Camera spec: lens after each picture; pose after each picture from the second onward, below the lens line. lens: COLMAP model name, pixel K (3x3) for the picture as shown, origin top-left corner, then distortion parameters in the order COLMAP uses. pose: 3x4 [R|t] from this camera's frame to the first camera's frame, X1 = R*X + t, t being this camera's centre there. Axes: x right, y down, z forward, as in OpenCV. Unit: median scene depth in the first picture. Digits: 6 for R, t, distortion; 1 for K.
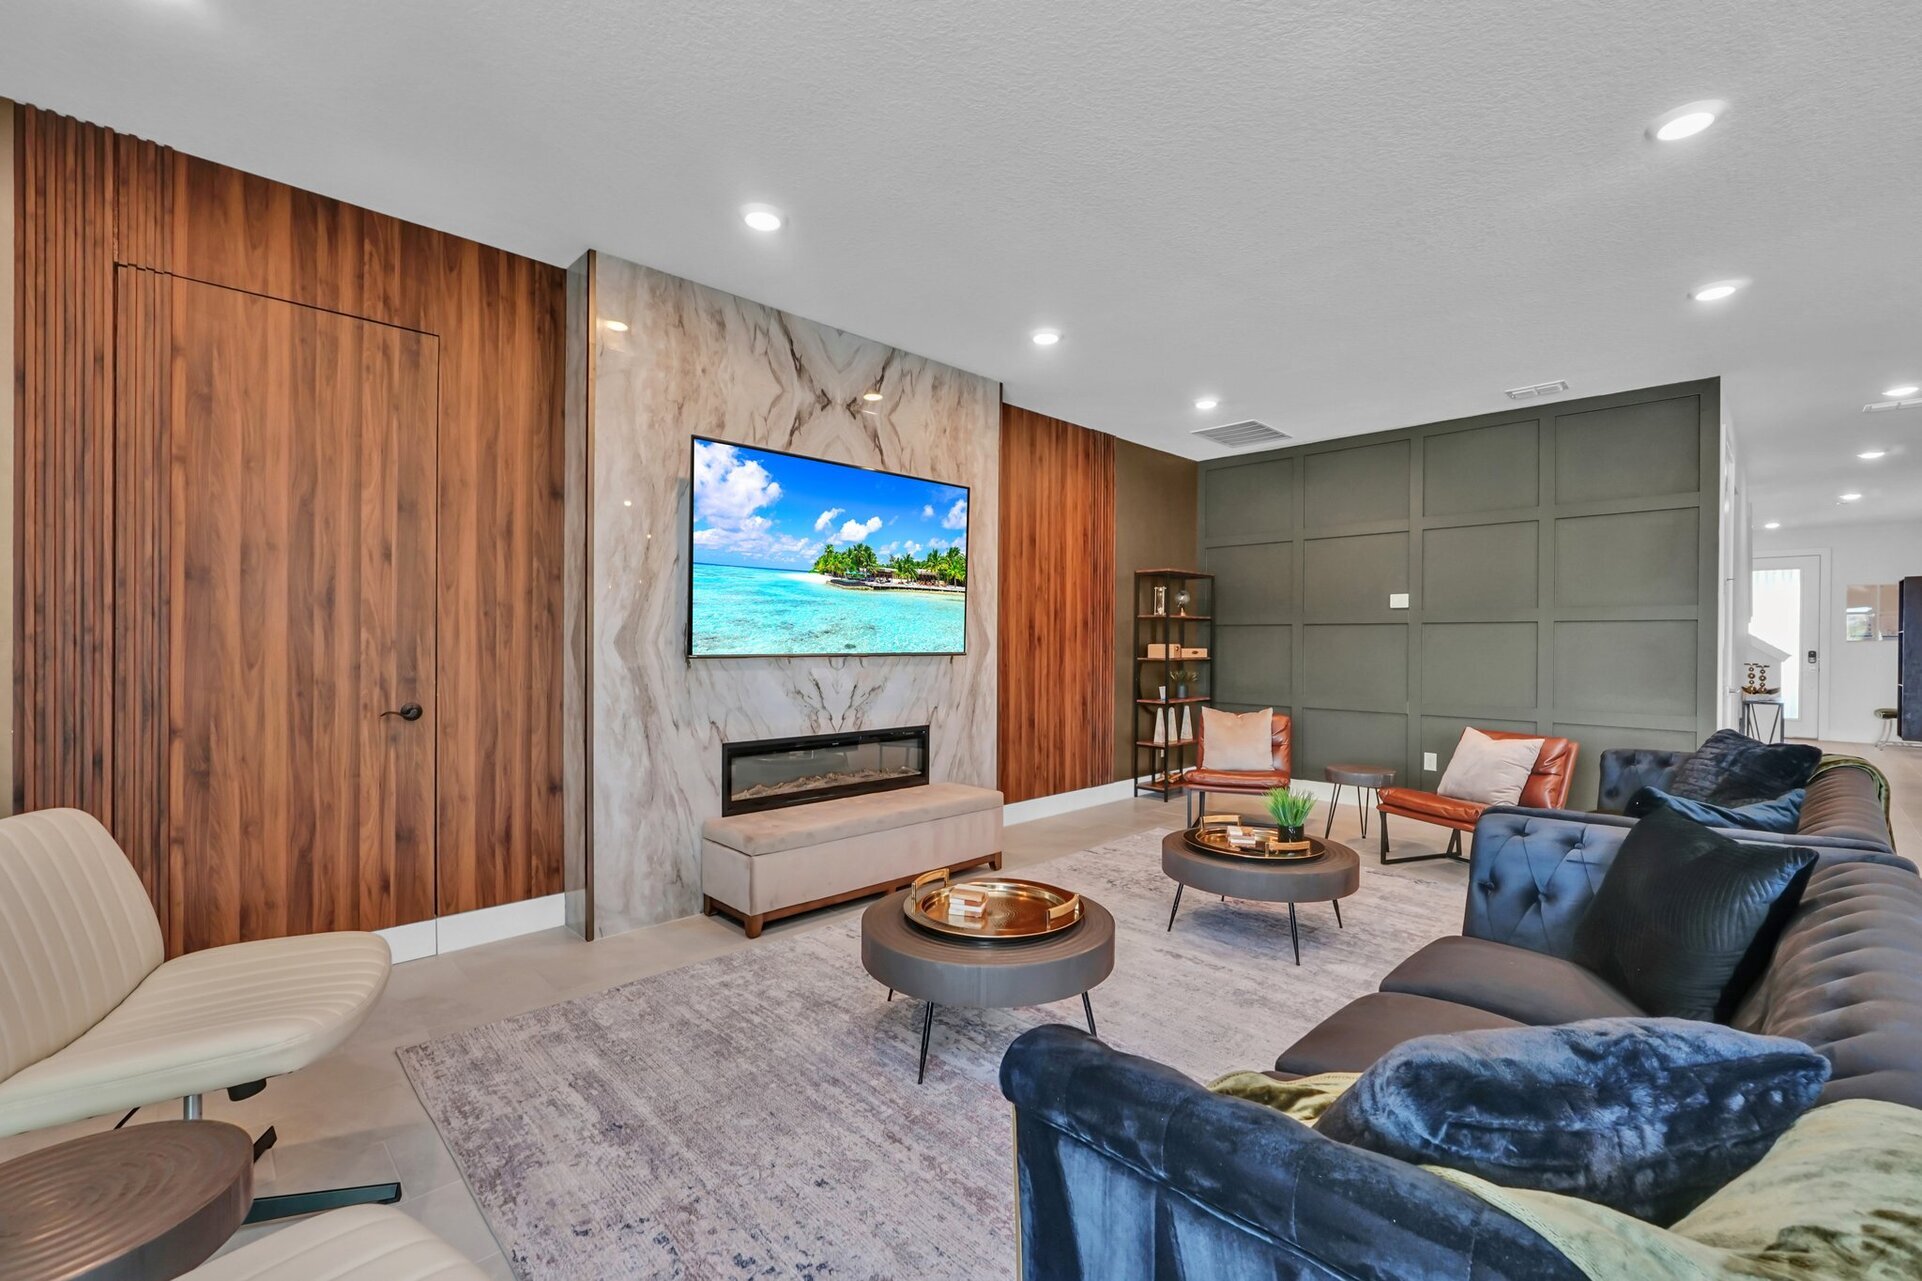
lens RADIAL K [[799.8, 0, 961.0], [0, 799.8, 640.5], [0, 0, 1]] dist [0.051043, 0.000070]
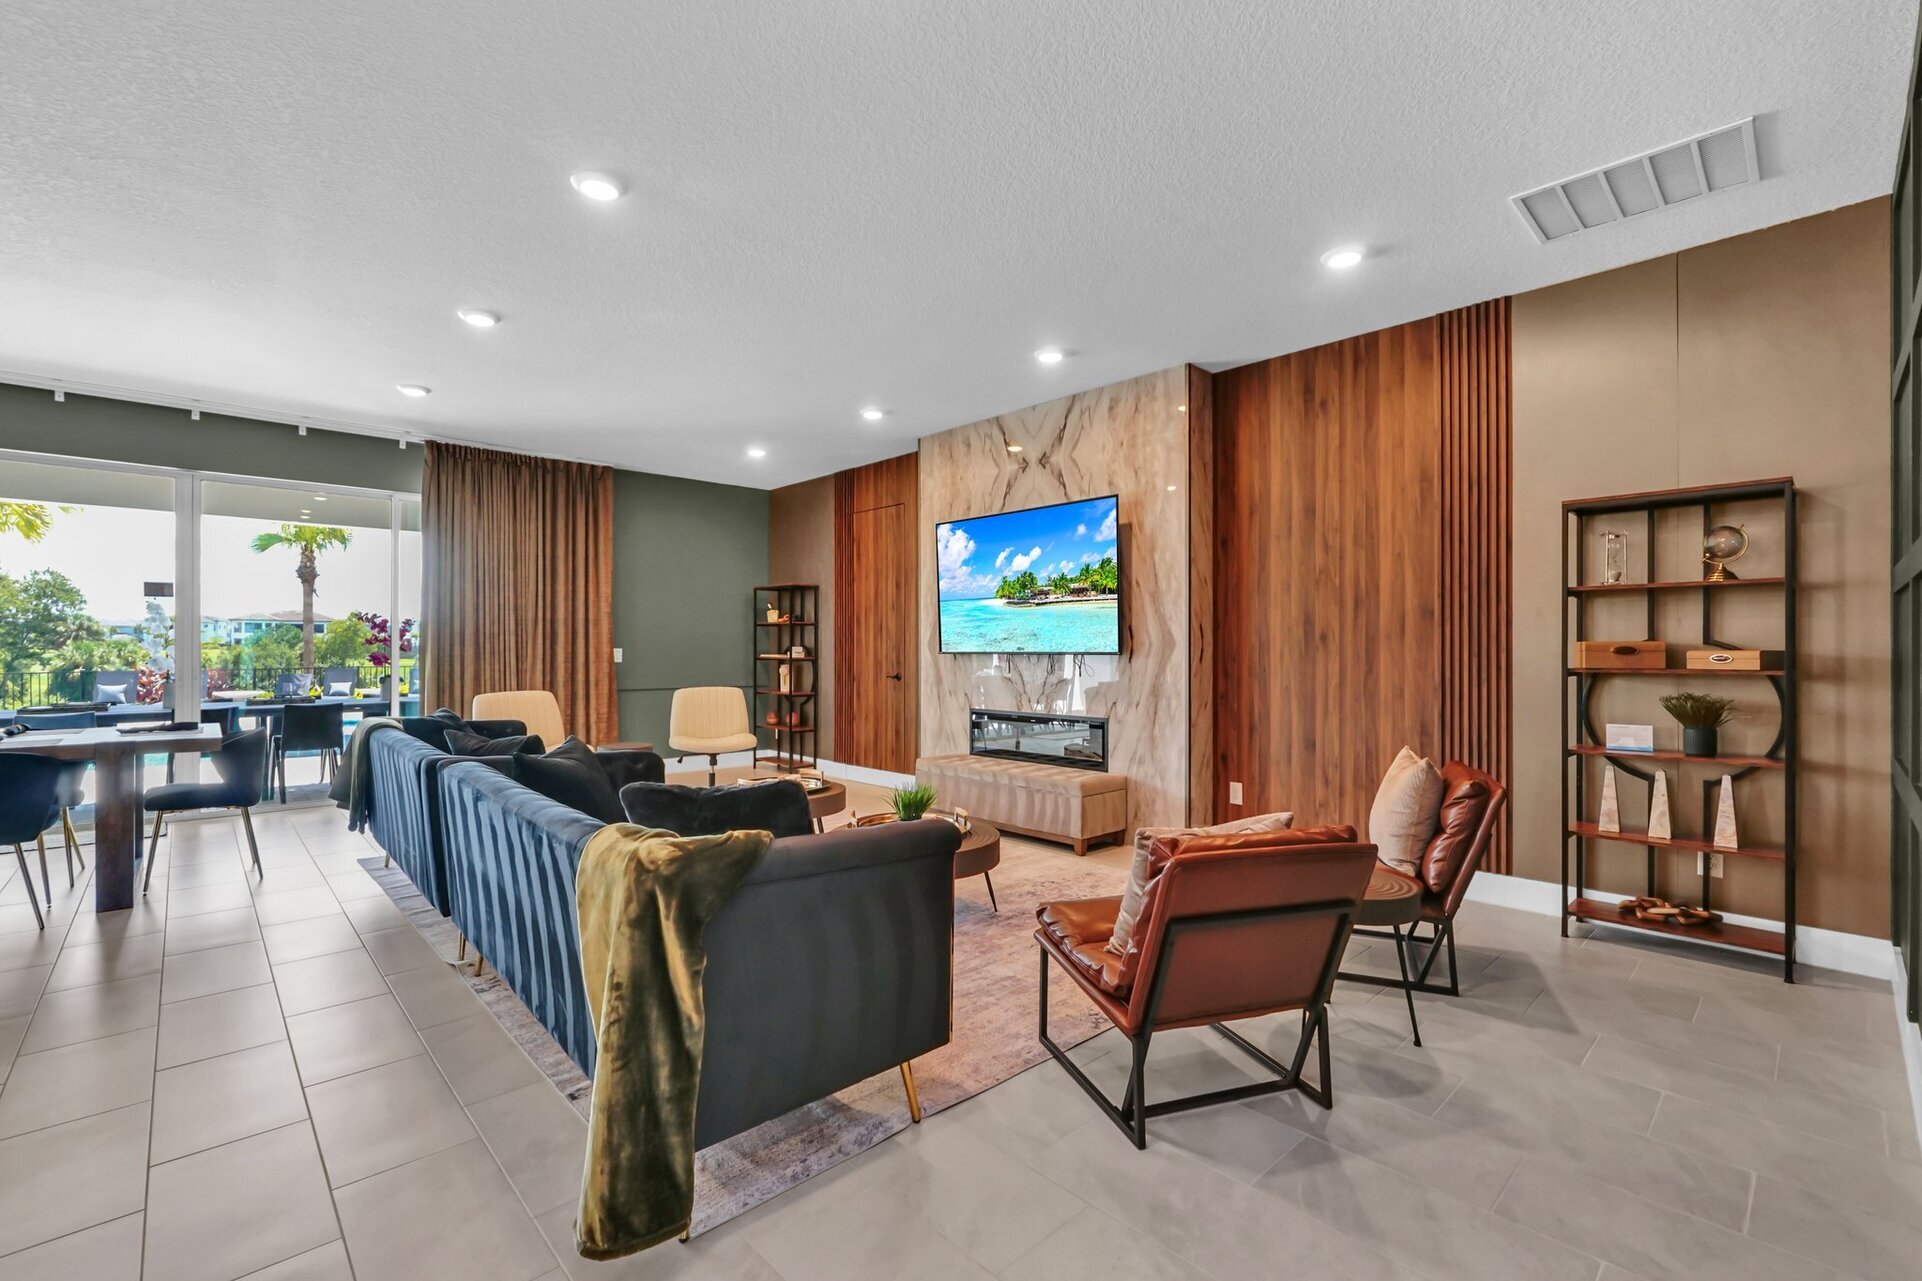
lens RADIAL K [[836.5, 0, 961.0], [0, 836.5, 640.5], [0, 0, 1]] dist [0.000985, 0.000110]
pose [[0.004051, 0.042096, -0.999105, 1.181946], [0.058092, 0.997416, 0.042261, -0.068484], [0.998303, -0.058211, 0.001595, 0.841101]]
